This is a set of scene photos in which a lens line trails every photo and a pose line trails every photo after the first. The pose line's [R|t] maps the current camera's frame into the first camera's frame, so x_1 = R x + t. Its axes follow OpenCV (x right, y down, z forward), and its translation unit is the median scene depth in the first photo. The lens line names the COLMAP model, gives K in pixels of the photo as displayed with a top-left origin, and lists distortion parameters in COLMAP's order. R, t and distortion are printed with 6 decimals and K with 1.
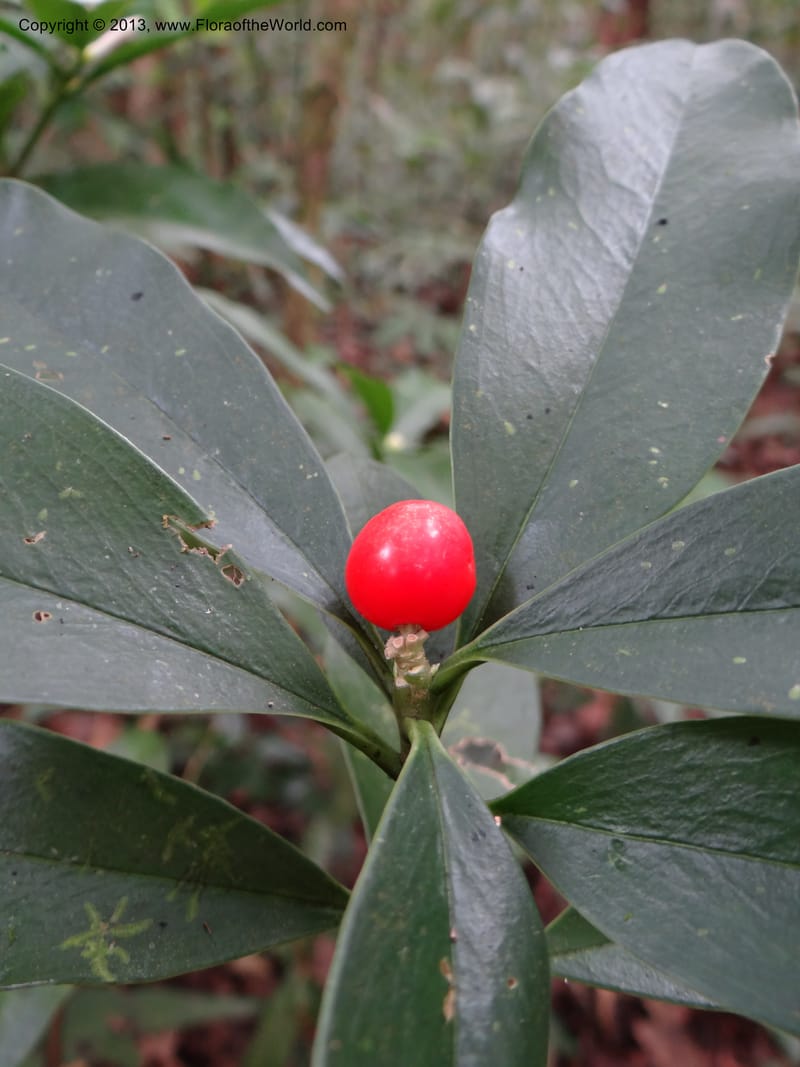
lens RADIAL K [[854.2, 0, 386.8], [0, 854.2, 531.2], [0, 0, 1]] dist [0.003190, -0.002878]
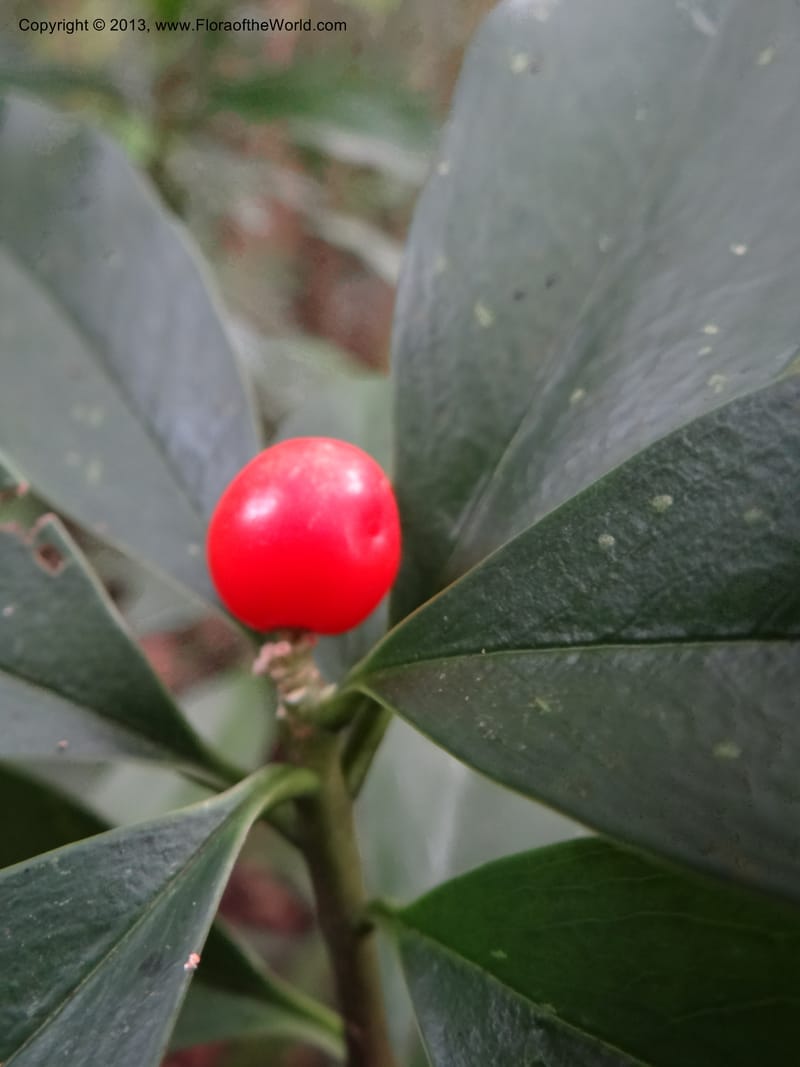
lens RADIAL K [[854.2, 0, 386.8], [0, 854.2, 531.2], [0, 0, 1]] dist [0.003190, -0.002878]
pose [[0.953064, -0.017560, -0.302258, 0.316362], [0.043830, 0.995802, 0.080351, -0.015644], [0.299578, -0.089828, 0.949834, 0.415733]]
